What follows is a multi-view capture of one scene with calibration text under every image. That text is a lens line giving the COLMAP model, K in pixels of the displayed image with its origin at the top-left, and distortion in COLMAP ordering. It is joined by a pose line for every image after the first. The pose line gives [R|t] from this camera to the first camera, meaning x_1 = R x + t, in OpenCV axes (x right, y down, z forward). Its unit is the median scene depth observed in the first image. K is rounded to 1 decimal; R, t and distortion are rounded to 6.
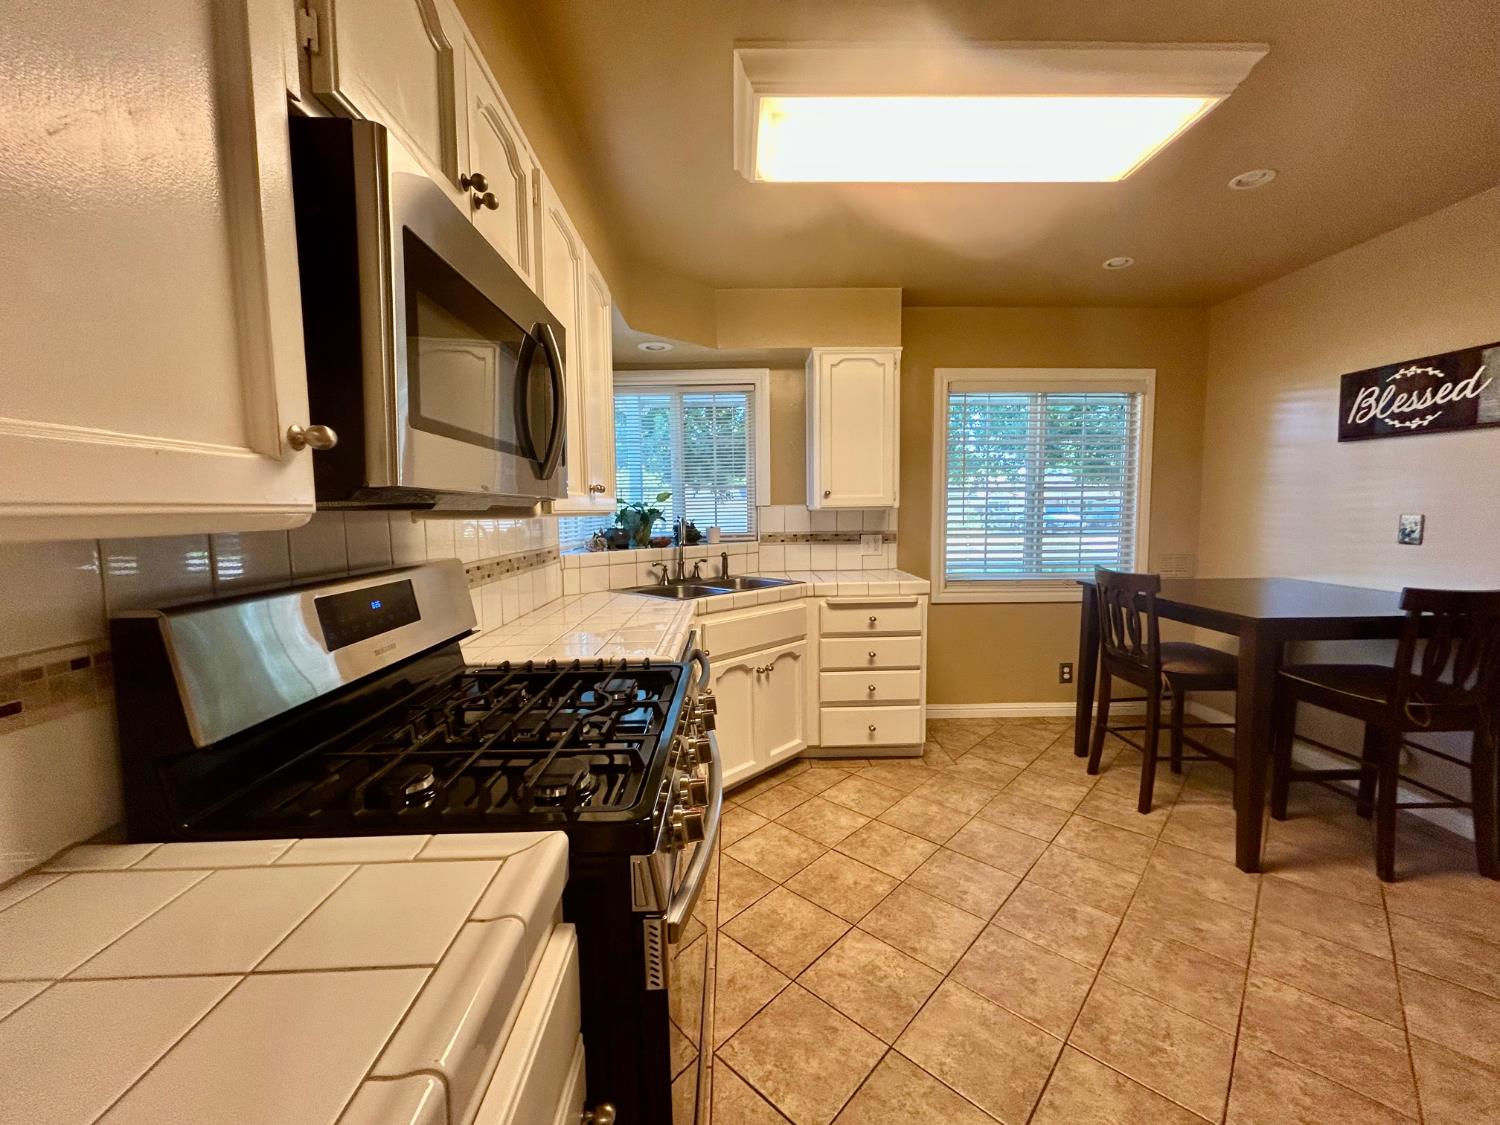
lens RADIAL K [[604.2, 0, 749.0], [0, 604.2, 560.4], [0, 0, 1]] dist [0.003922, 0.000176]
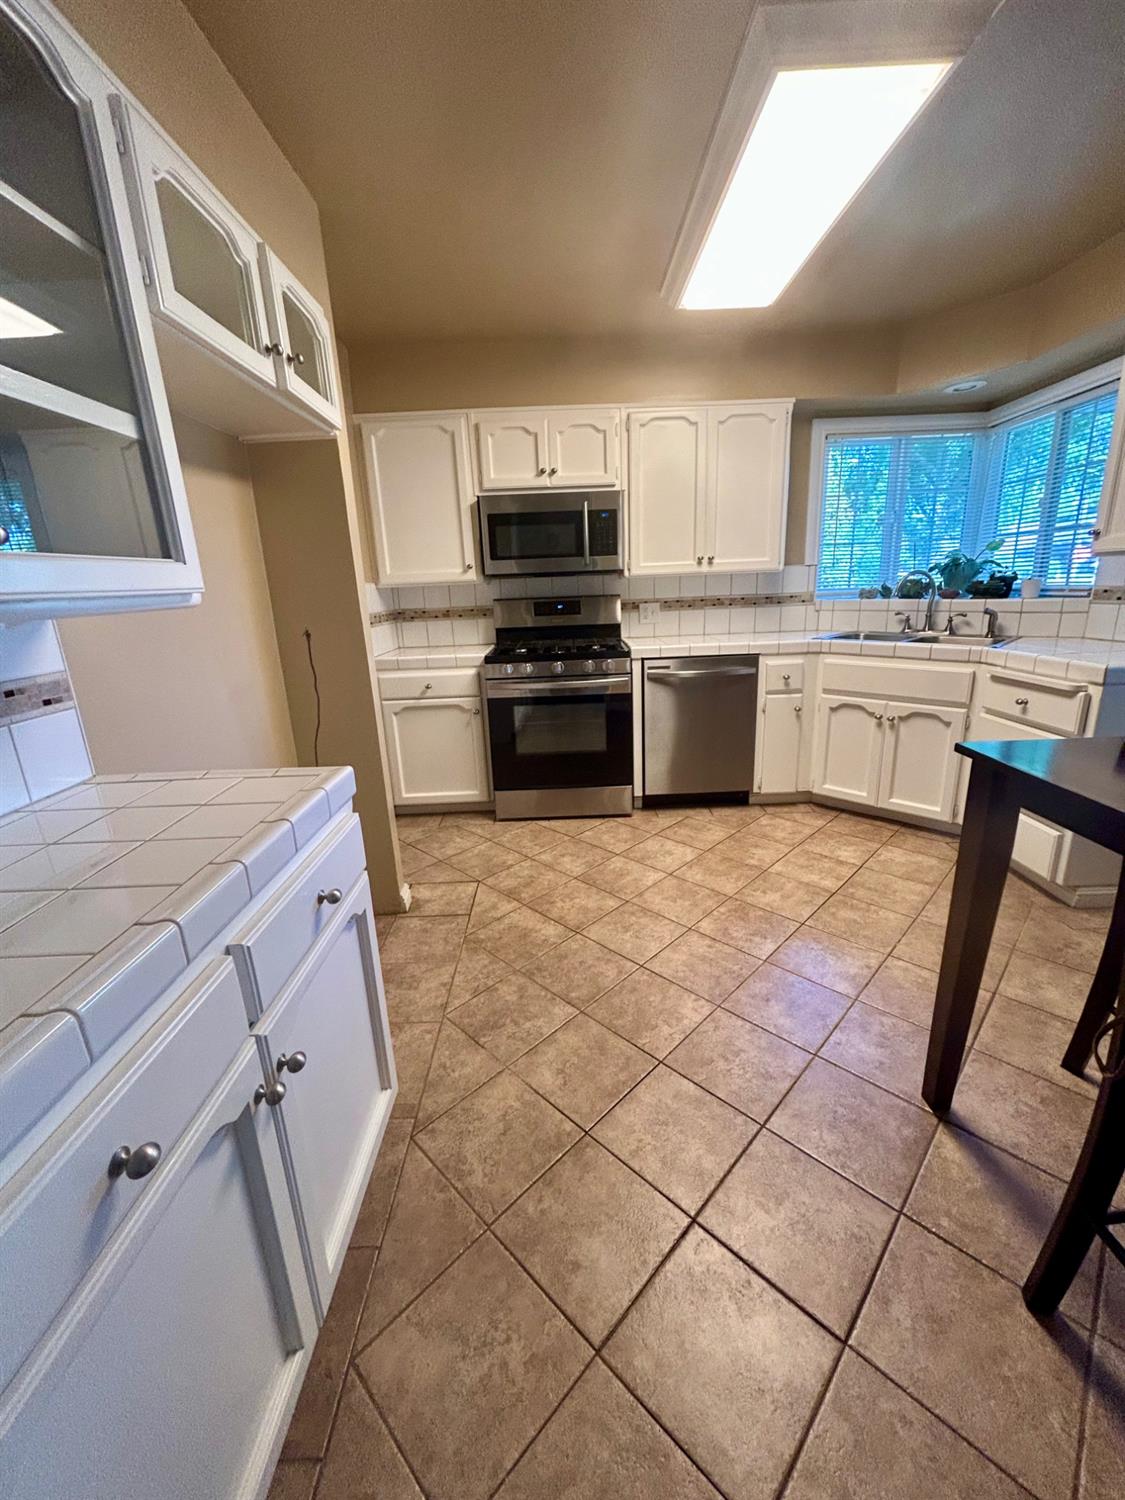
lens RADIAL K [[604.2, 0, 568.0], [0, 604.2, 747.0], [0, 0, 1]] dist [0.003922, 0.000176]
pose [[-0.024673, 0.279409, -0.959855, 1.208185], [-0.041076, 0.959053, 0.280231, -0.056045], [0.998851, 0.046341, -0.012186, 0.492081]]
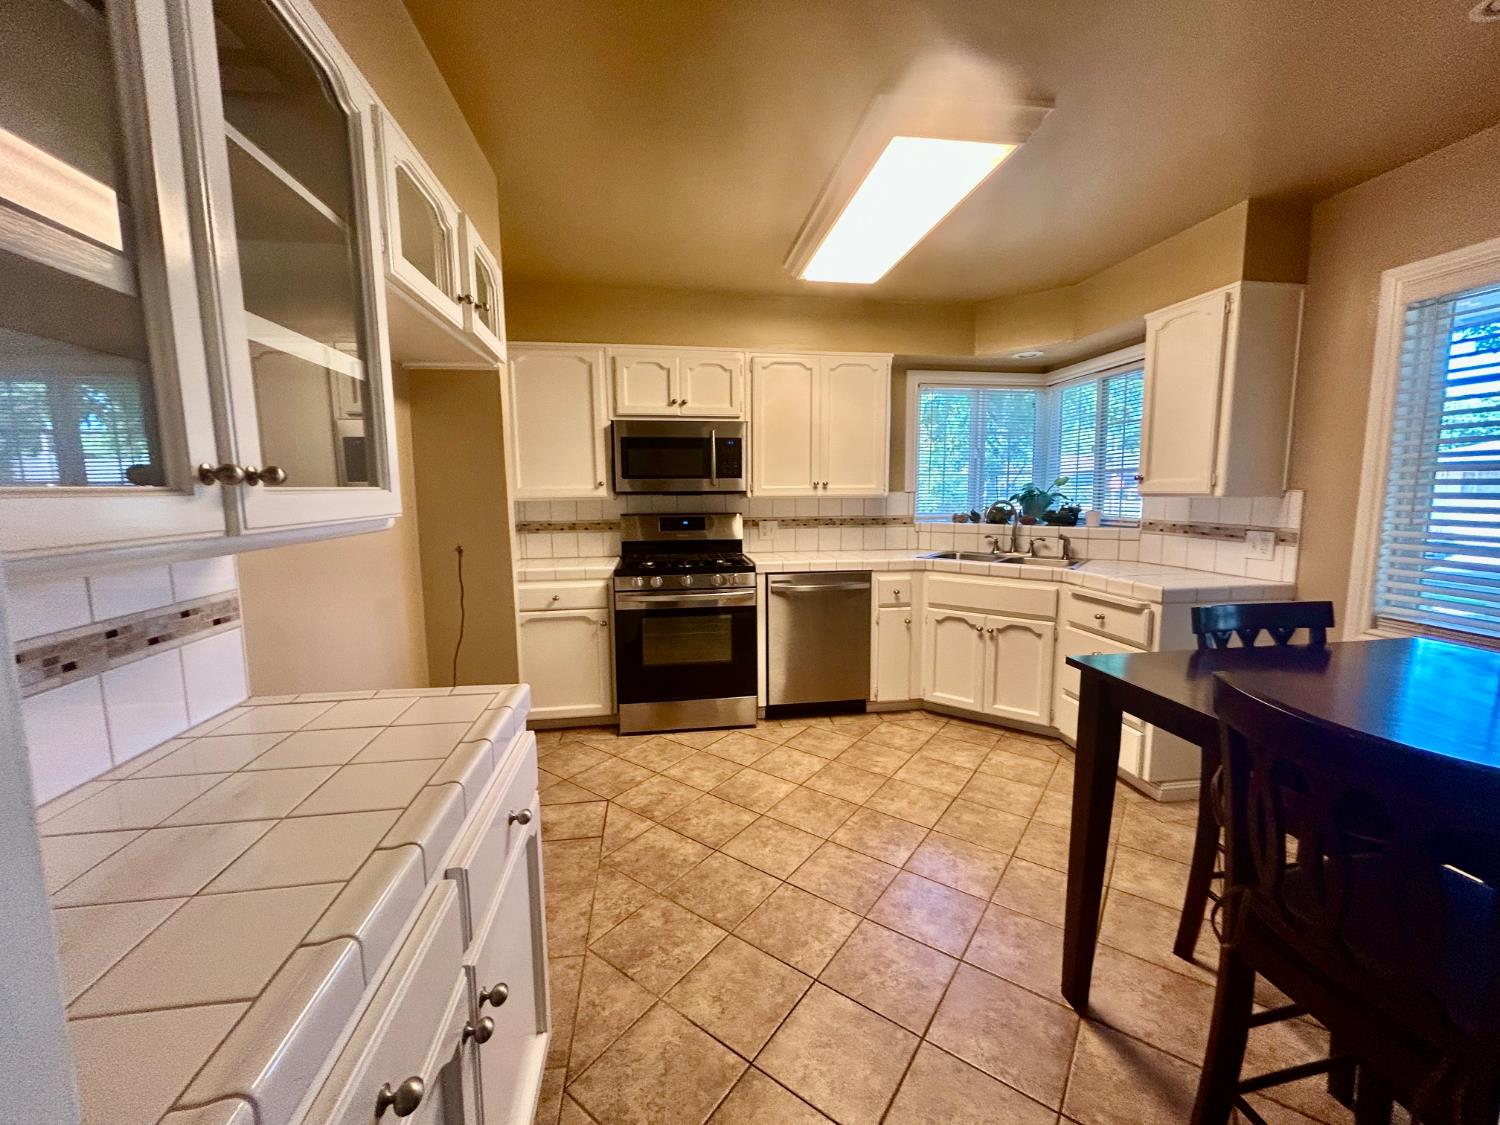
lens RADIAL K [[604.2, 0, 750.3], [0, 604.2, 559.5], [0, 0, 1]] dist [0.003922, 0.000176]
pose [[0.114966, 0.126782, -0.985246, 1.252573], [-0.073958, 0.990162, 0.118785, -0.073064], [0.990612, 0.059211, 0.123211, 0.420395]]
